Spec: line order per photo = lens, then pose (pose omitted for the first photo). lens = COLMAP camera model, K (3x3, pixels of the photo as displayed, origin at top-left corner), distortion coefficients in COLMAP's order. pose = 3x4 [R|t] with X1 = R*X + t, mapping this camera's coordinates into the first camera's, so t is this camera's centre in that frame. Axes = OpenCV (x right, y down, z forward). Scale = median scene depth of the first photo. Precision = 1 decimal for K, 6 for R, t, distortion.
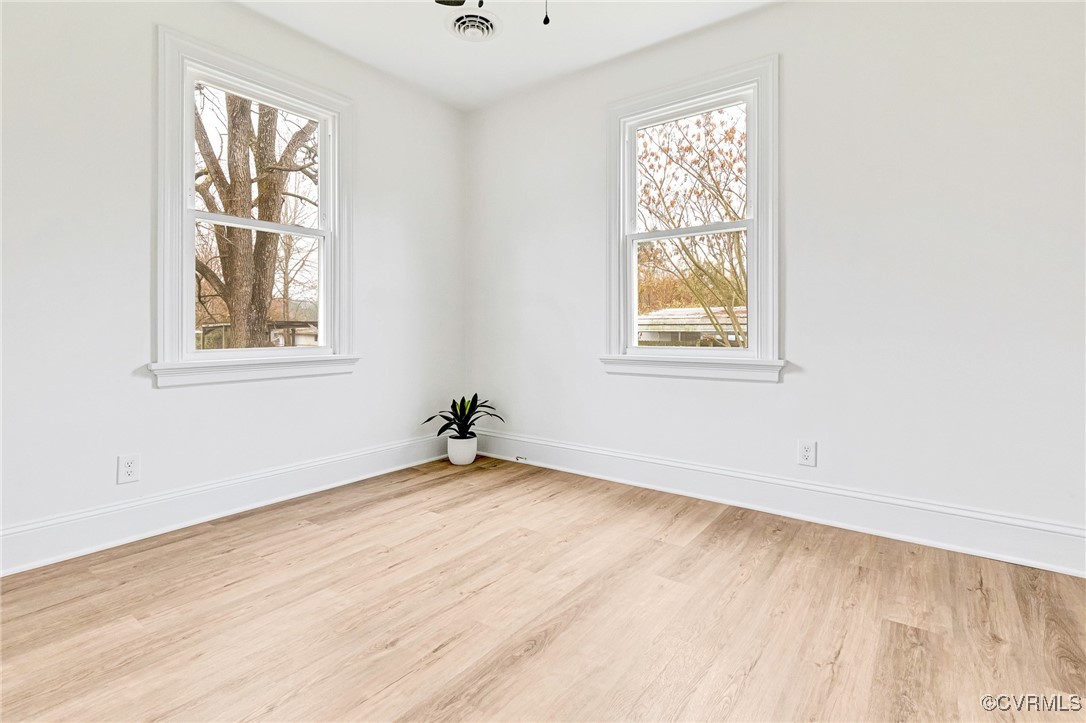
lens RADIAL K [[516.3, 0, 542.8], [0, 516.3, 328.4], [0, 0, 1]] dist [0.008341, 0.000016]
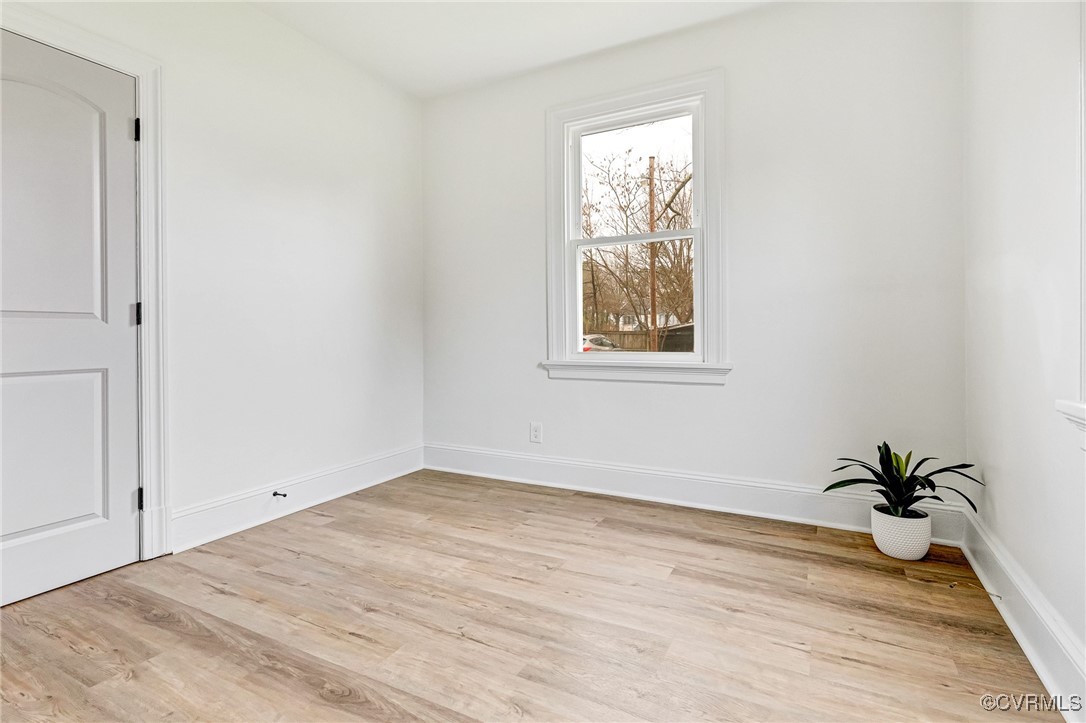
lens RADIAL K [[522.2, 0, 565.2], [0, 522.2, 338.8], [0, 0, 1]] dist [0.009566, 0.000156]
pose [[0.175826, 0.008865, -0.984381, 0.629959], [0.005996, 0.999931, 0.010077, -0.002316], [0.984403, -0.007674, 0.175760, 0.832690]]
